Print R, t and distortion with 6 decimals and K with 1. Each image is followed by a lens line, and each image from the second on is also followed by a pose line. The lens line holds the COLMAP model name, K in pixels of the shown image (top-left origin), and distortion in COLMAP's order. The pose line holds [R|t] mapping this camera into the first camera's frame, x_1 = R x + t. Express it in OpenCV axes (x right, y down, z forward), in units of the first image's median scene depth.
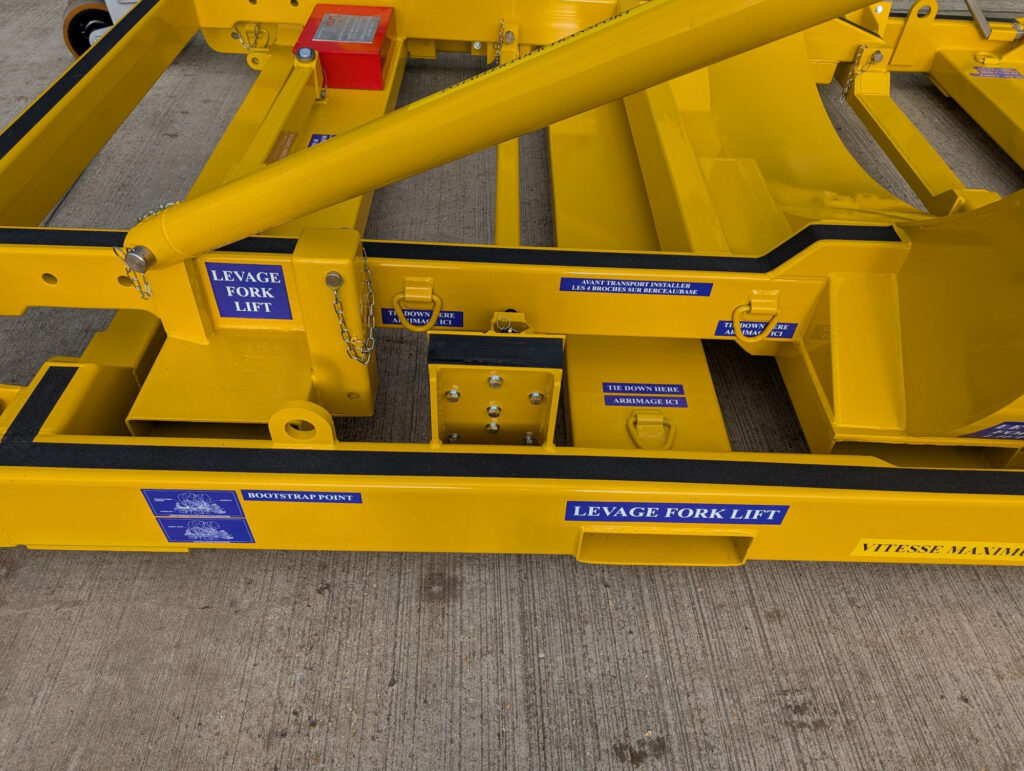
lens RADIAL K [[728.0, 0, 507.3], [0, 728.0, 391.7], [0, 0, 1]] dist [0.016918, -0.017593]
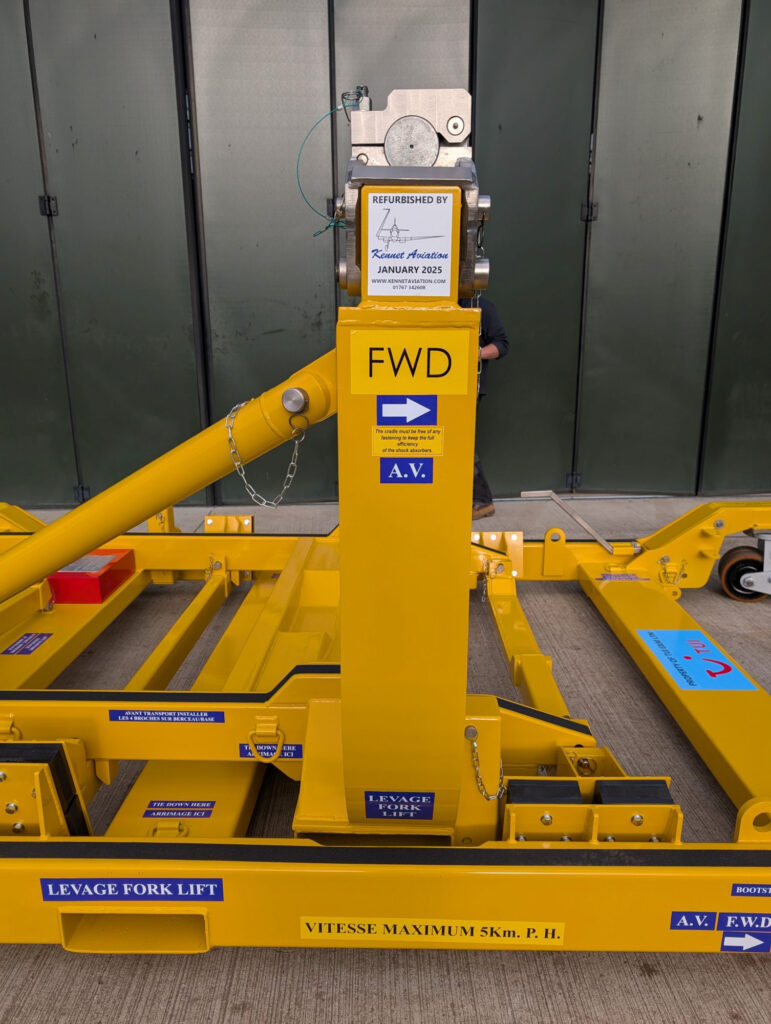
lens RADIAL K [[728.0, 0, 385.3], [0, 728.0, 522.3], [0, 0, 1]] dist [0.016918, -0.017593]
pose [[0.998626, -0.041932, -0.031436, 0.628440], [0.019855, 0.857835, -0.513541, 0.241481], [0.048501, 0.512211, 0.857489, -0.294690]]
